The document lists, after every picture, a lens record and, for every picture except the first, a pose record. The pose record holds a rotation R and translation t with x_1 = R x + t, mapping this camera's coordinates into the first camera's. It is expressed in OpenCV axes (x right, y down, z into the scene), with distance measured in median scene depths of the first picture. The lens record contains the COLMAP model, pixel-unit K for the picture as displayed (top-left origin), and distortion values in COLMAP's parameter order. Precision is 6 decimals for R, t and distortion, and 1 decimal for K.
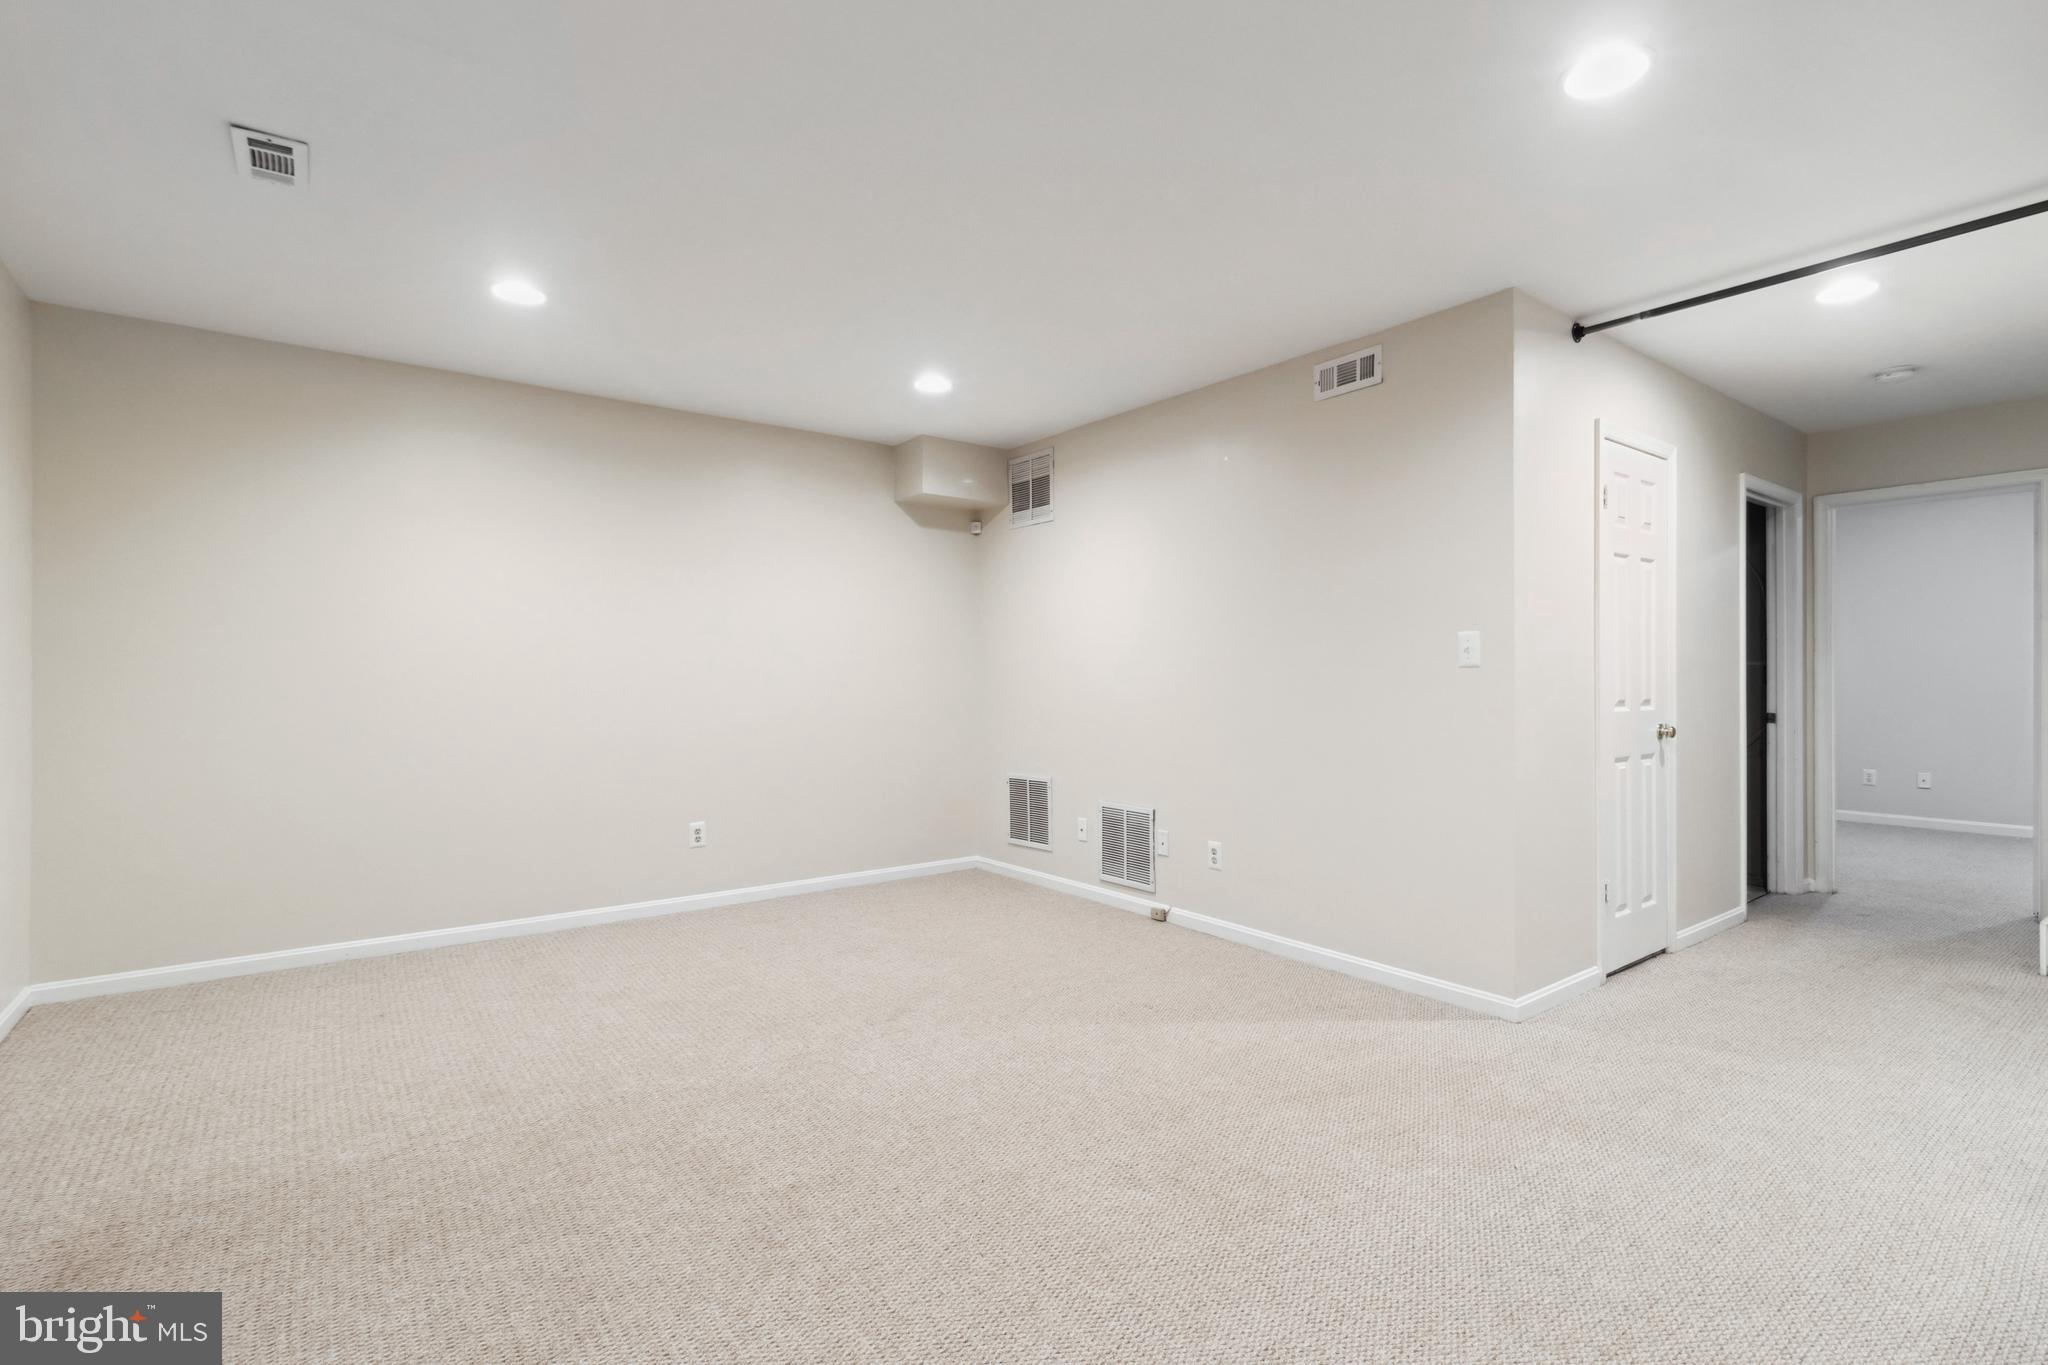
lens RADIAL K [[953.6, 0, 1033.0], [0, 953.6, 664.2], [0, 0, 1]] dist [0.001185, 0.000366]
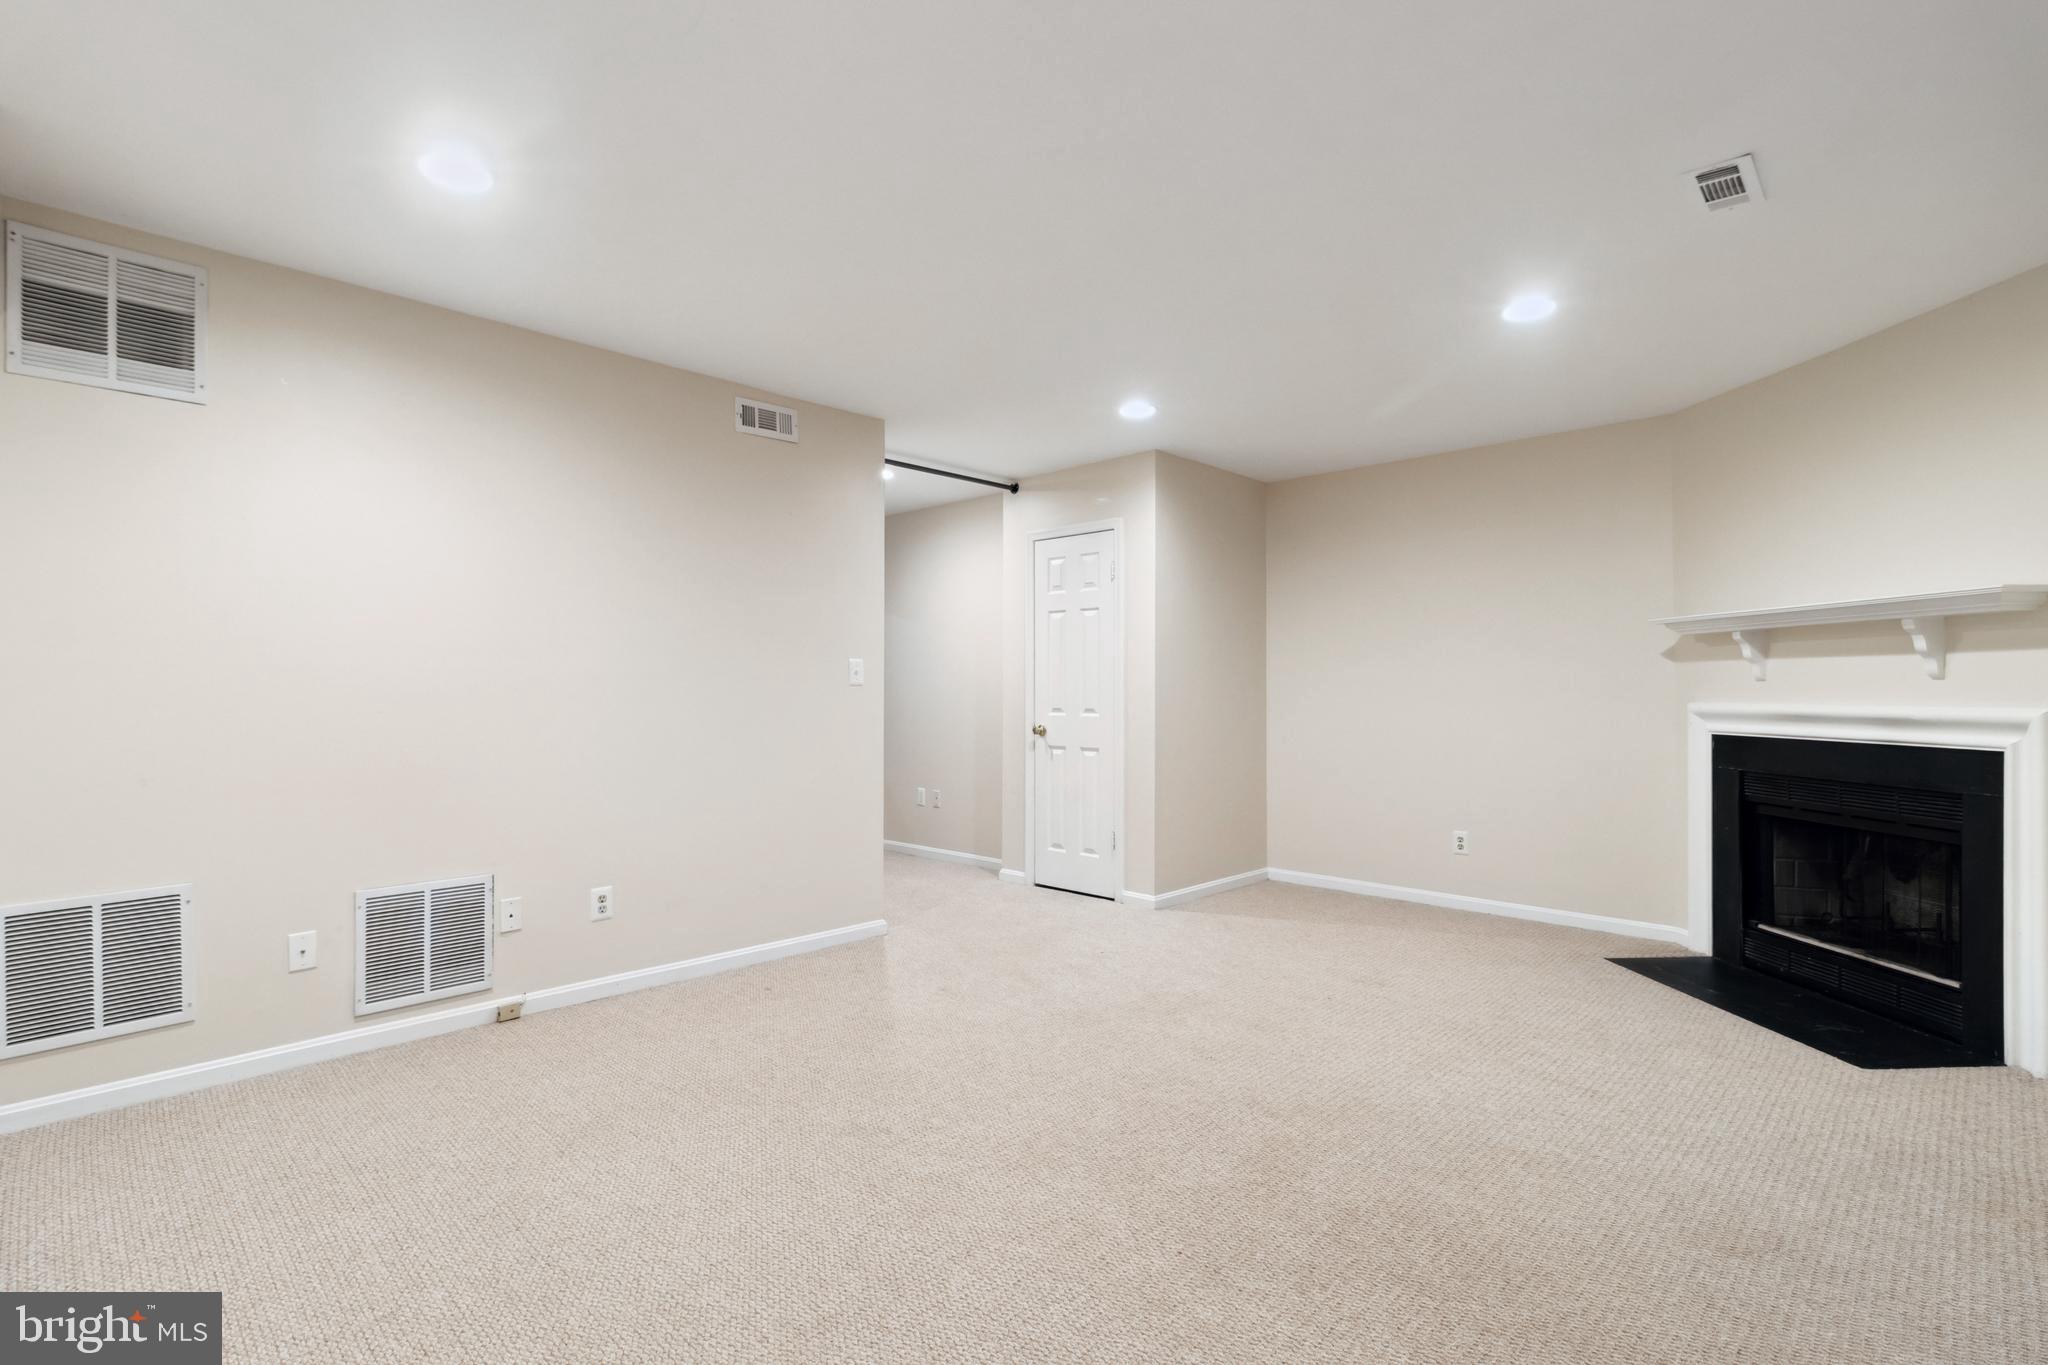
lens RADIAL K [[953.6, 0, 1033.0], [0, 953.6, 664.2], [0, 0, 1]] dist [0.001185, 0.000366]
pose [[-0.155133, 0.024870, 0.987581, -0.663750], [-0.015610, 0.999497, -0.027622, 0.004586], [-0.987770, -0.019701, -0.154666, 0.703887]]
